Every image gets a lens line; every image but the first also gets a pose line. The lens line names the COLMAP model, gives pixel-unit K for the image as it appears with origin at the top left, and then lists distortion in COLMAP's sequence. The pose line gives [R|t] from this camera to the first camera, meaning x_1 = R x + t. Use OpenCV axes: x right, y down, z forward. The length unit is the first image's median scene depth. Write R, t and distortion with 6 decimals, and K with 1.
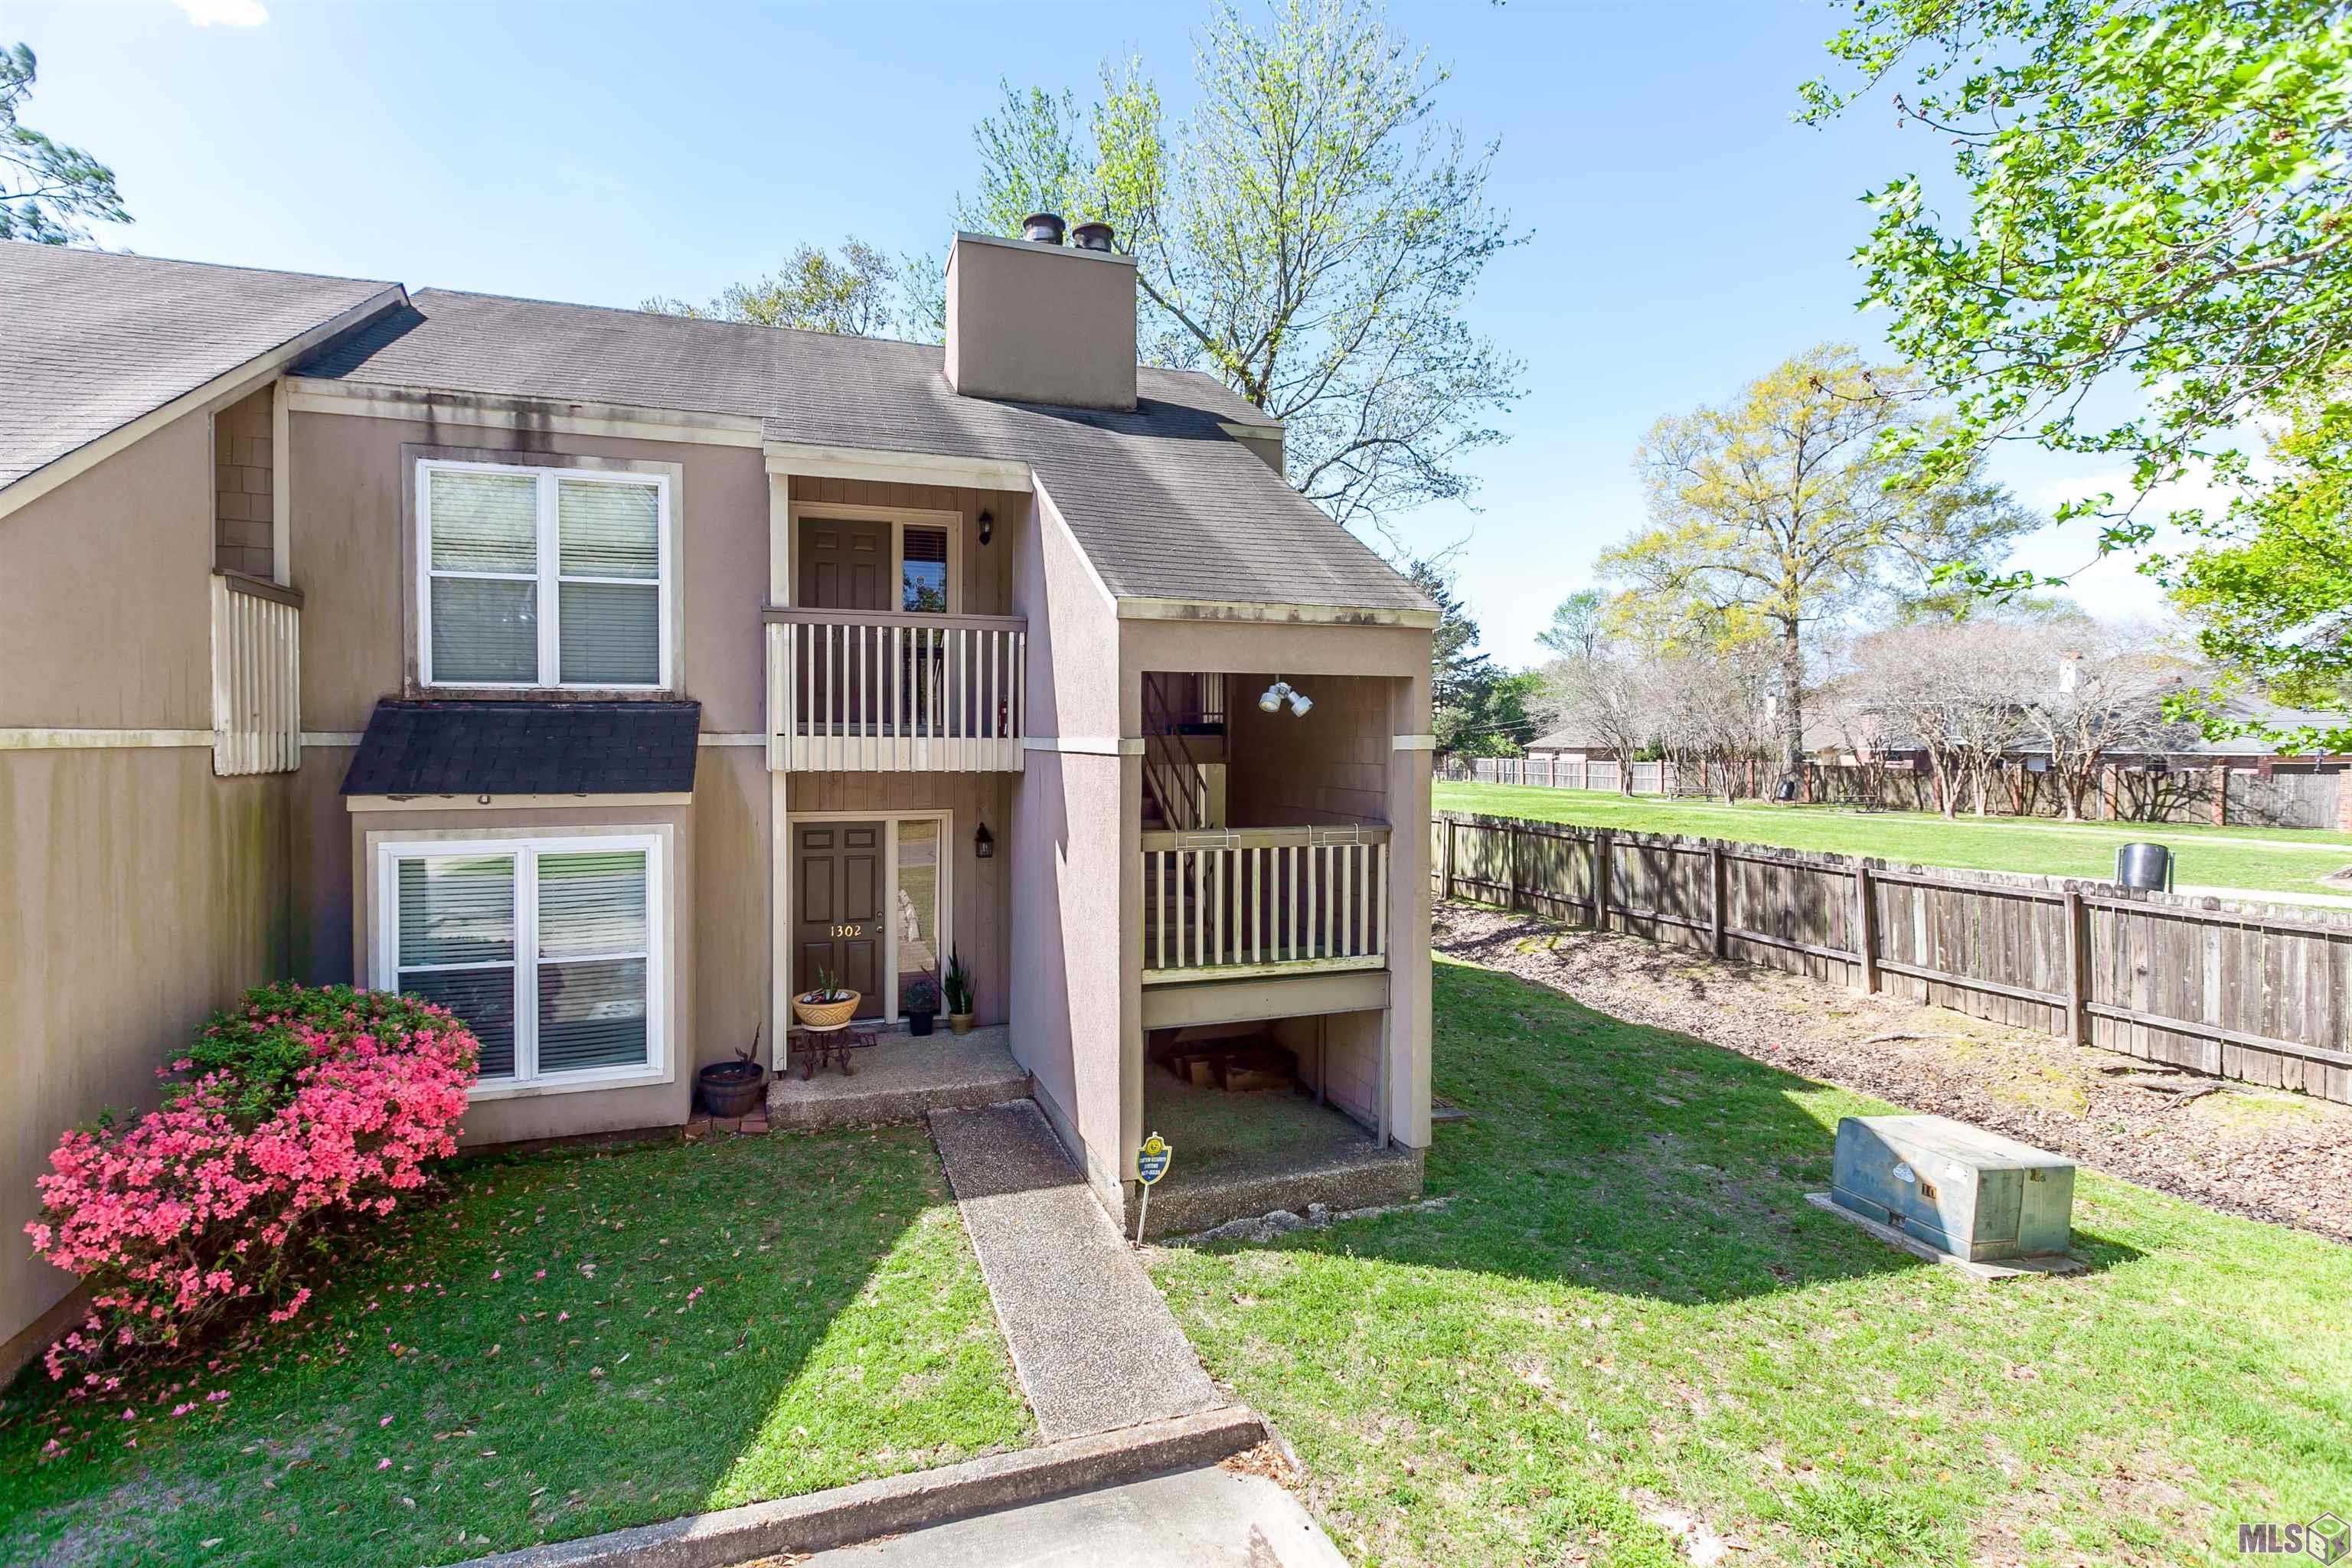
lens RADIAL K [[1060.0, 0, 1176.4], [0, 1060.0, 767.9], [0, 0, 1]] dist [0.002538, -0.001411]
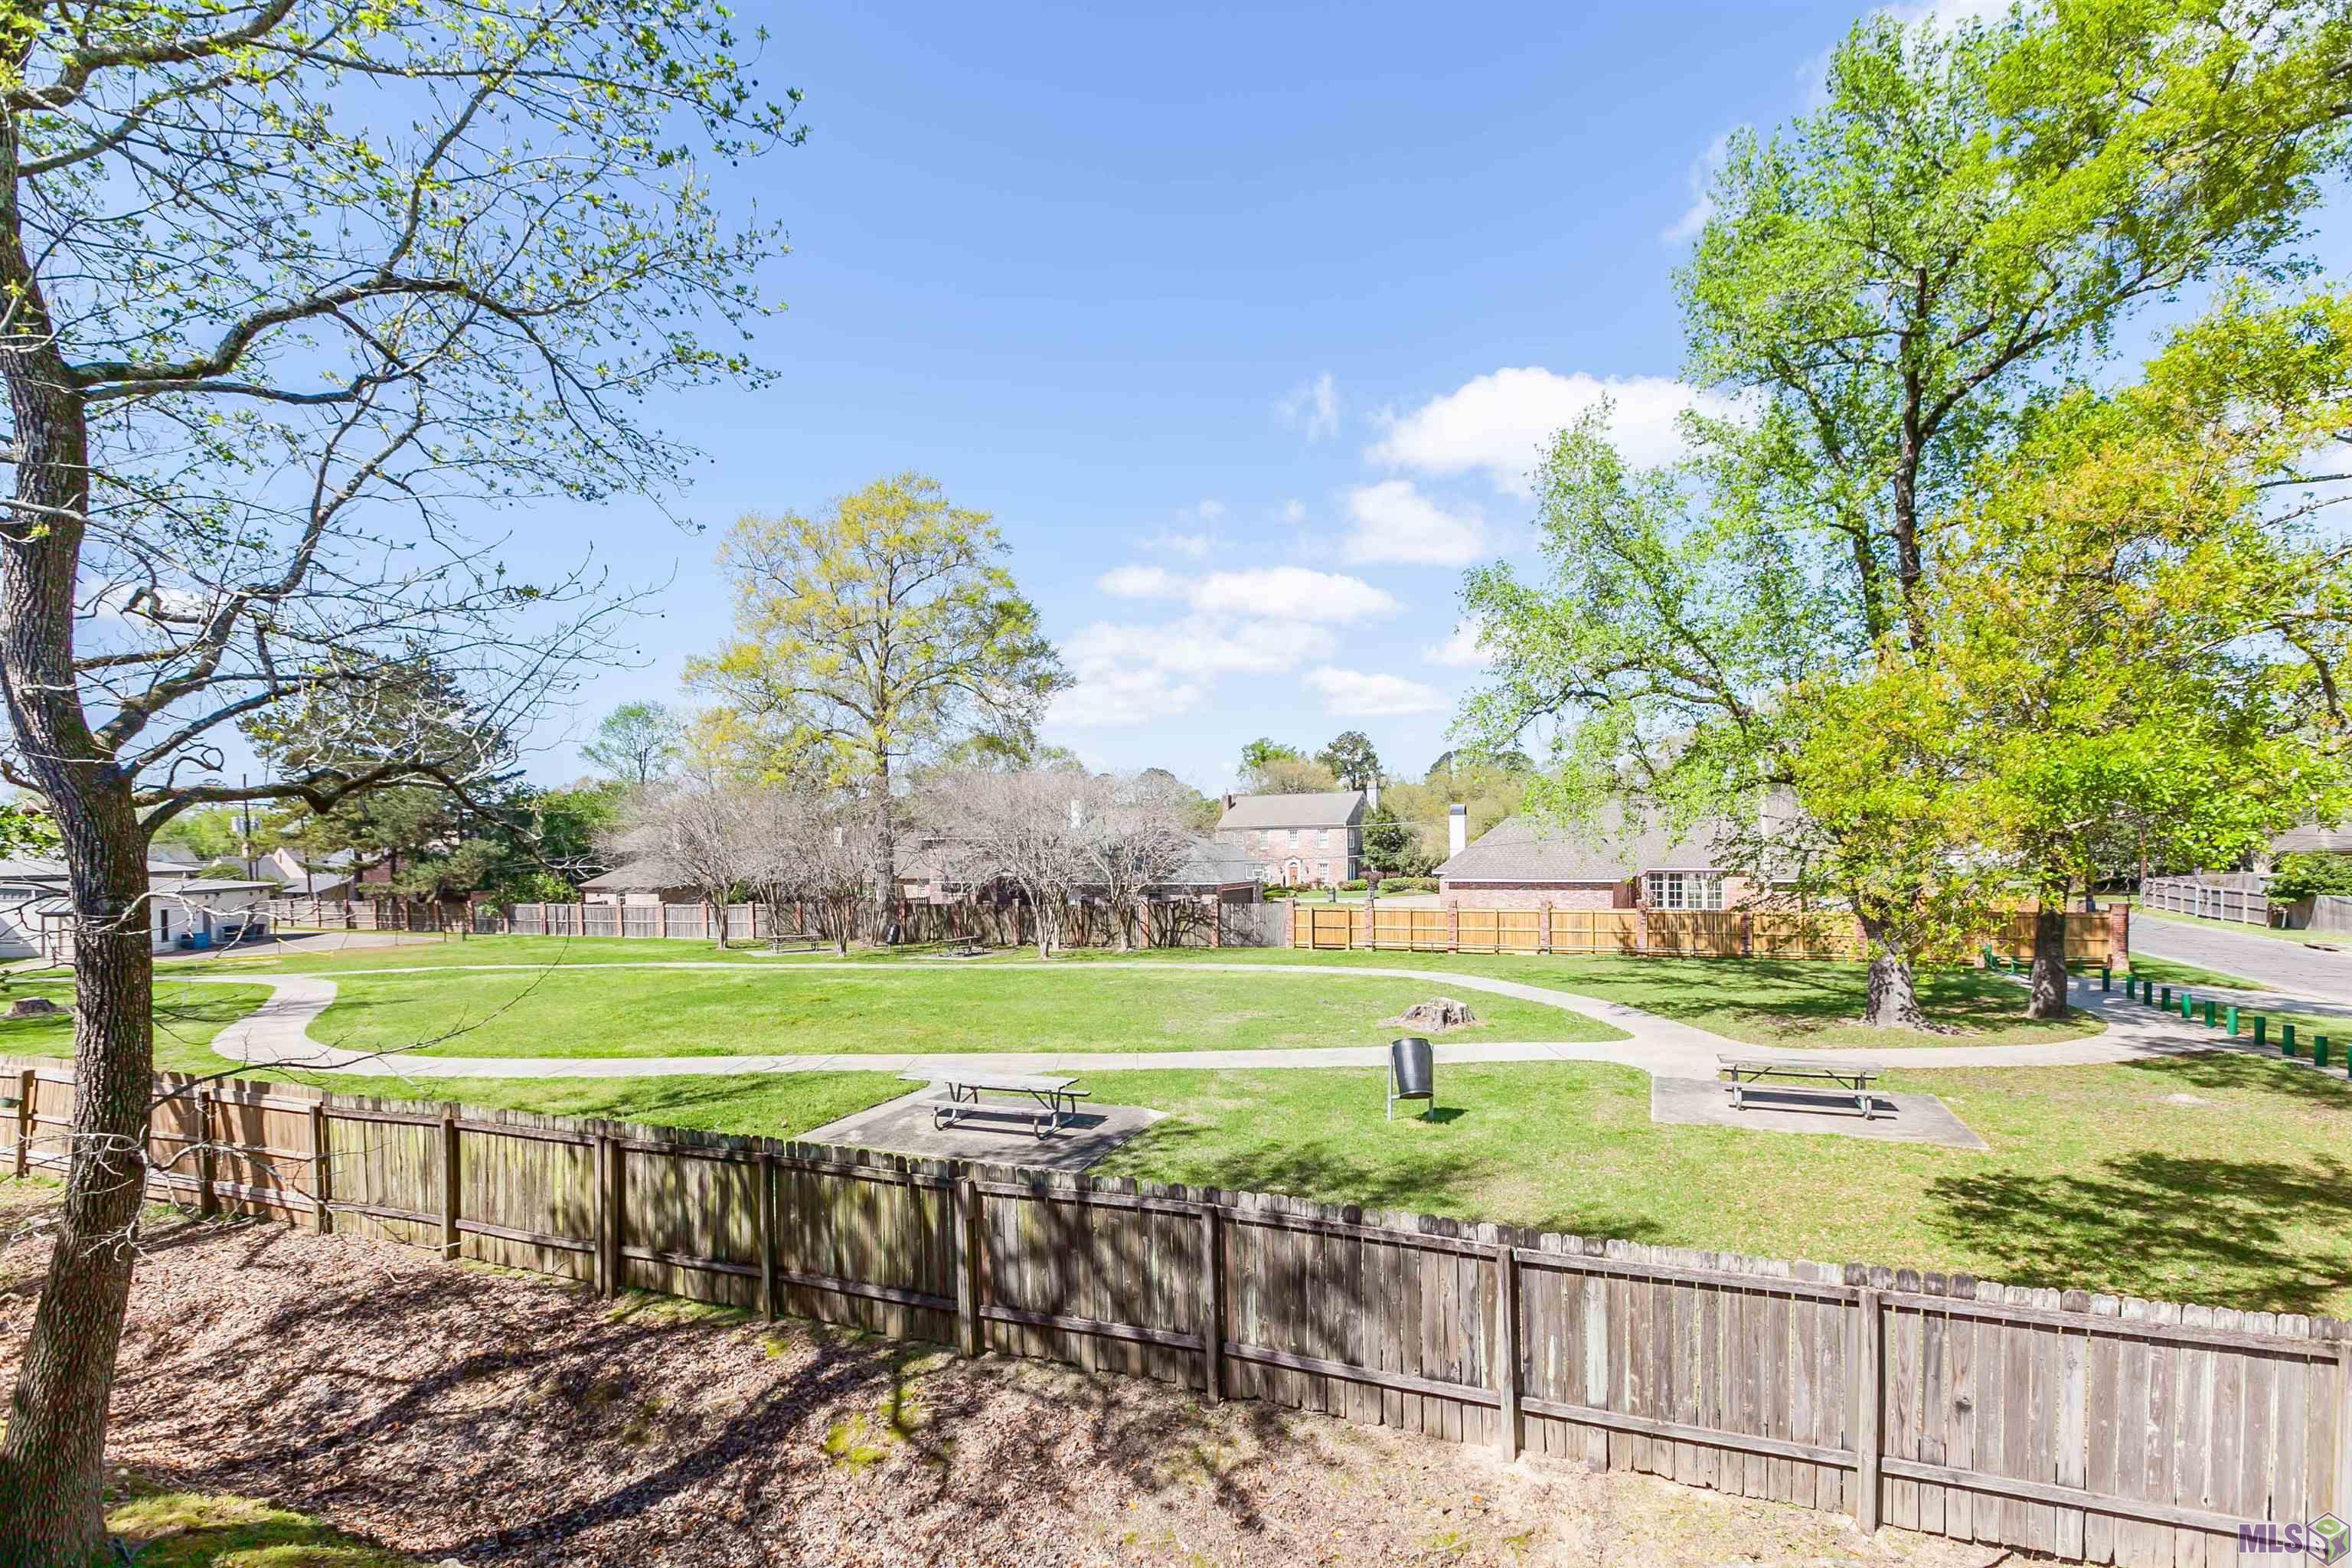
lens RADIAL K [[1125.4, 0, 1170.8], [0, 1125.4, 884.7], [0, 0, 1]] dist [0.008688, -0.000371]
pose [[0.686310, -0.027349, 0.726795, 0.014851], [0.033998, 0.999407, 0.005502, -0.019896], [-0.726514, 0.020933, 0.686833, 0.125525]]
